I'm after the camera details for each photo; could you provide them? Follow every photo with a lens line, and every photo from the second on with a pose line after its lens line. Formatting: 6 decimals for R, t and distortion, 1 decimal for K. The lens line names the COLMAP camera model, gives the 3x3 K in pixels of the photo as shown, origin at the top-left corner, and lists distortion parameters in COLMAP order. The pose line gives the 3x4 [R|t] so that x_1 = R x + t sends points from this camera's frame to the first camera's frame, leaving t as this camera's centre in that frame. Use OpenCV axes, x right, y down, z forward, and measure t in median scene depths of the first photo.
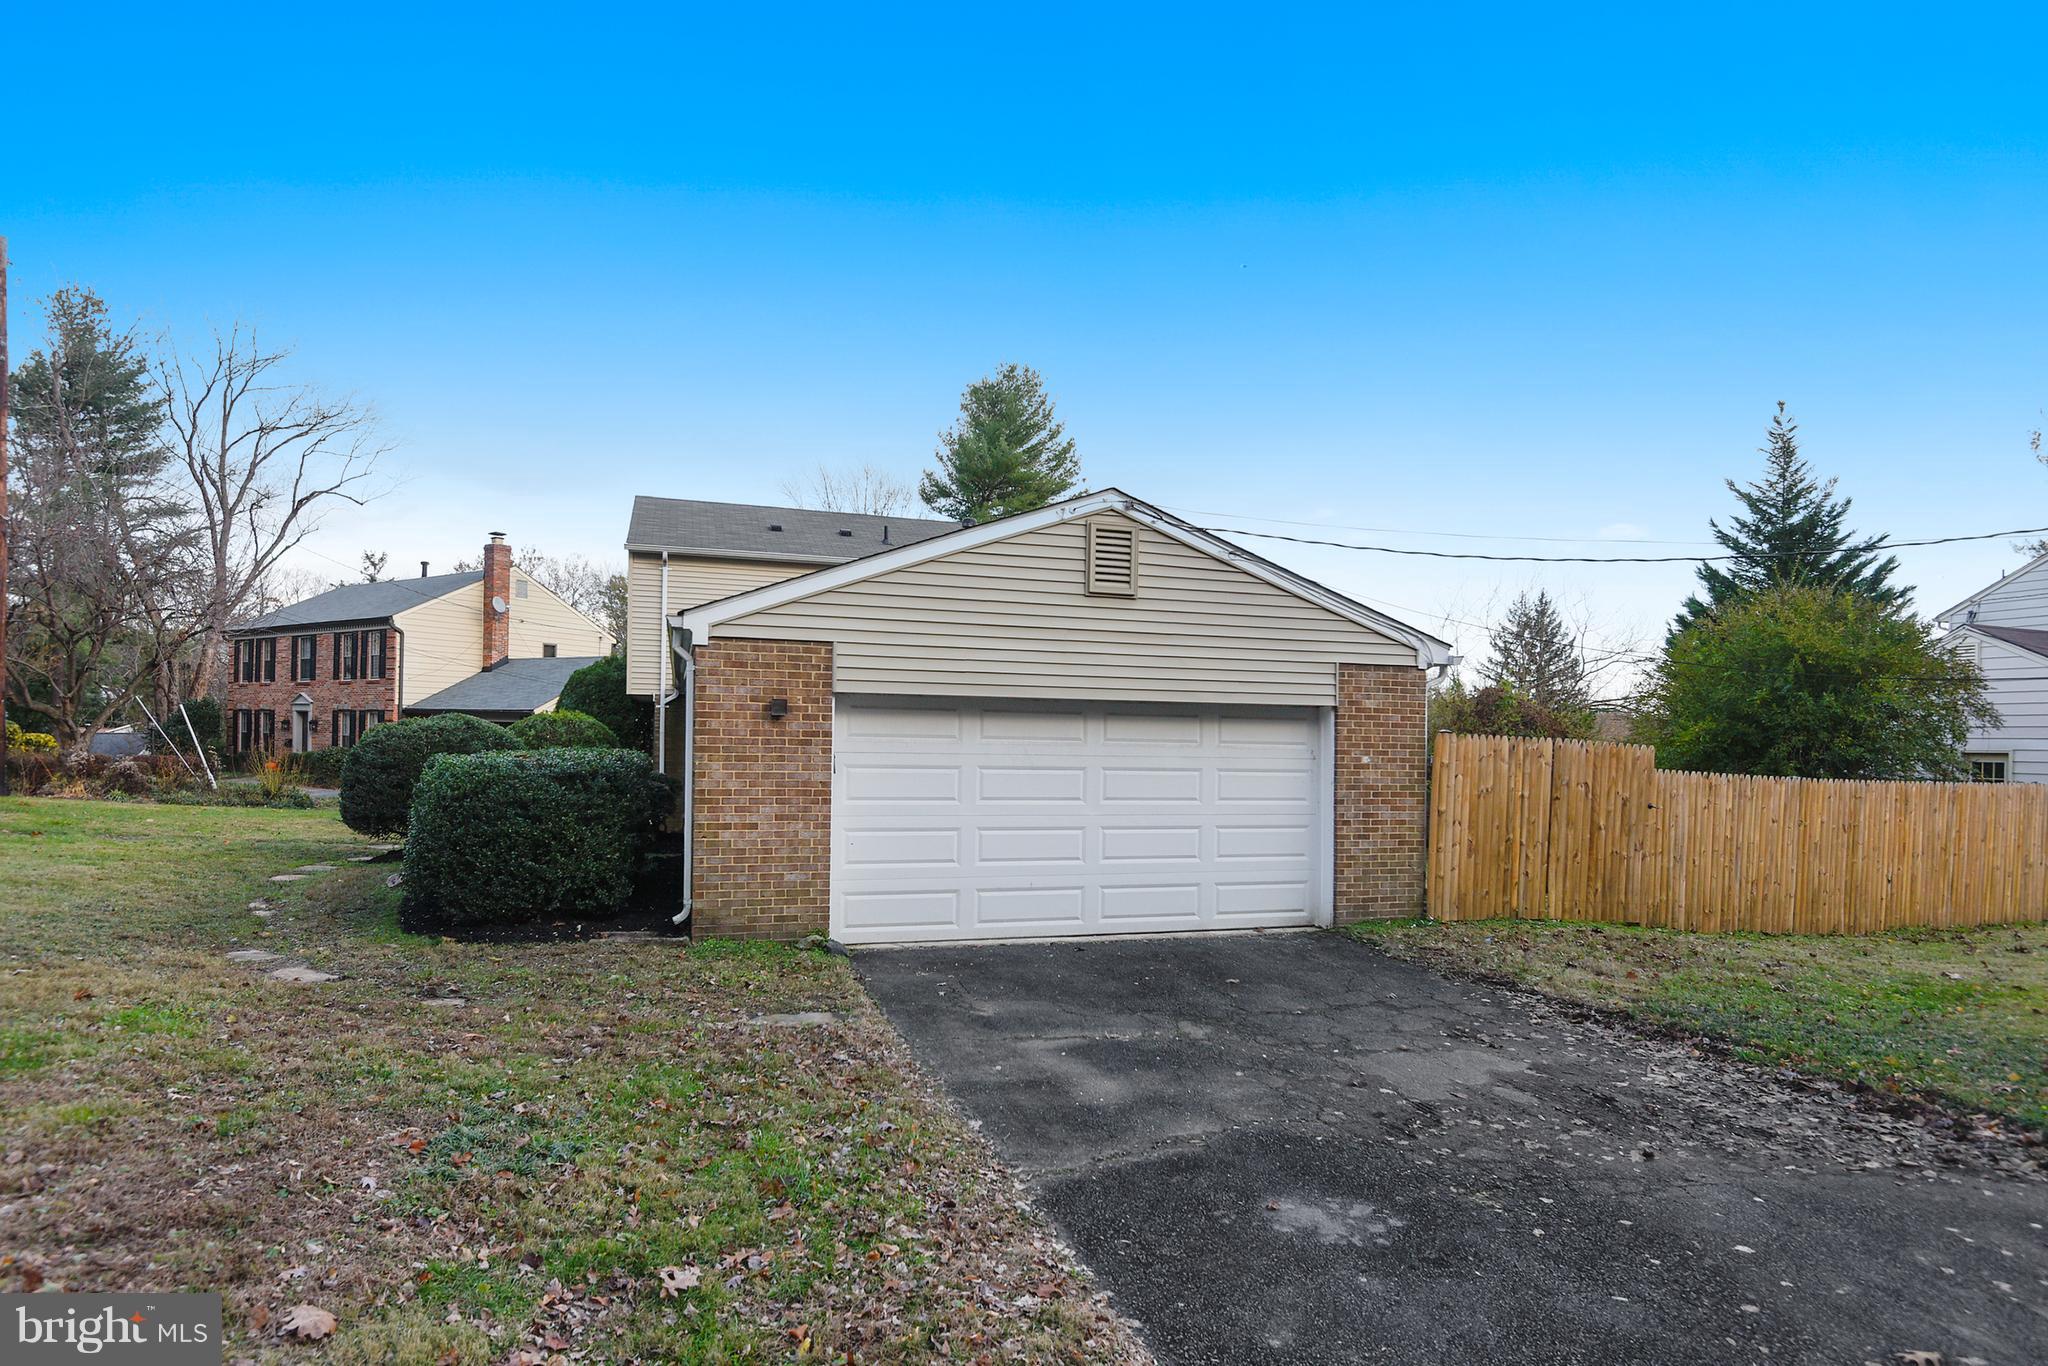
lens RADIAL K [[951.2, 0, 1020.0], [0, 951.2, 706.1], [0, 0, 1]] dist [-0.001788, -0.000245]
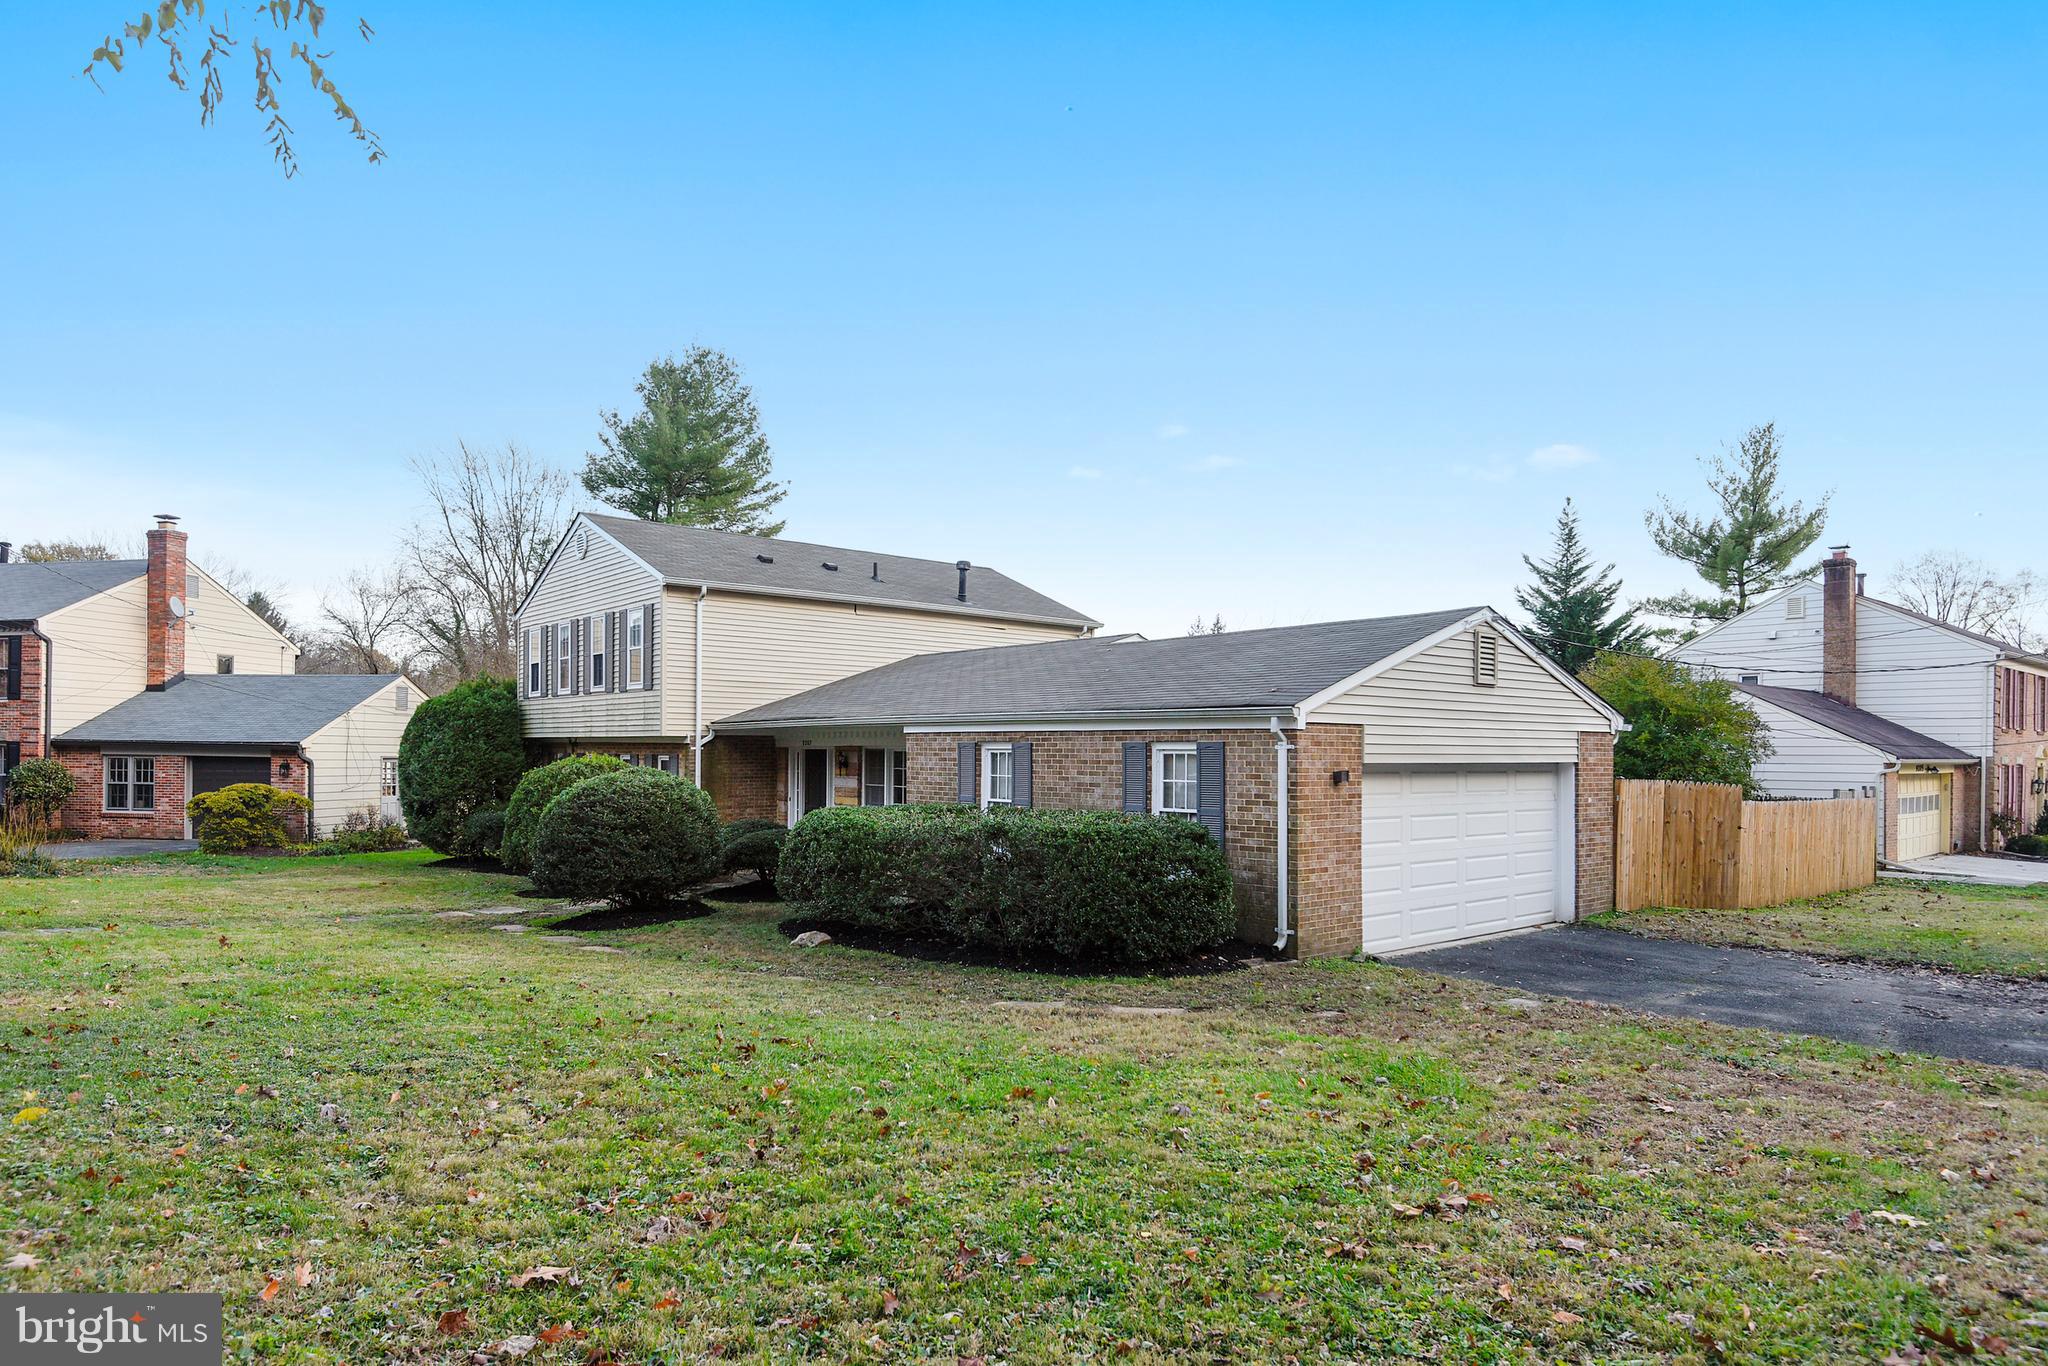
lens RADIAL K [[1004.8, 0, 1024.1], [0, 1004.8, 717.3], [0, 0, 1]] dist [-0.005435, -0.000564]
pose [[0.948418, -0.000270, 0.317021, -0.501890], [0.001622, 0.999991, -0.004001, -0.034097], [-0.317017, 0.004309, 0.948410, -0.071951]]
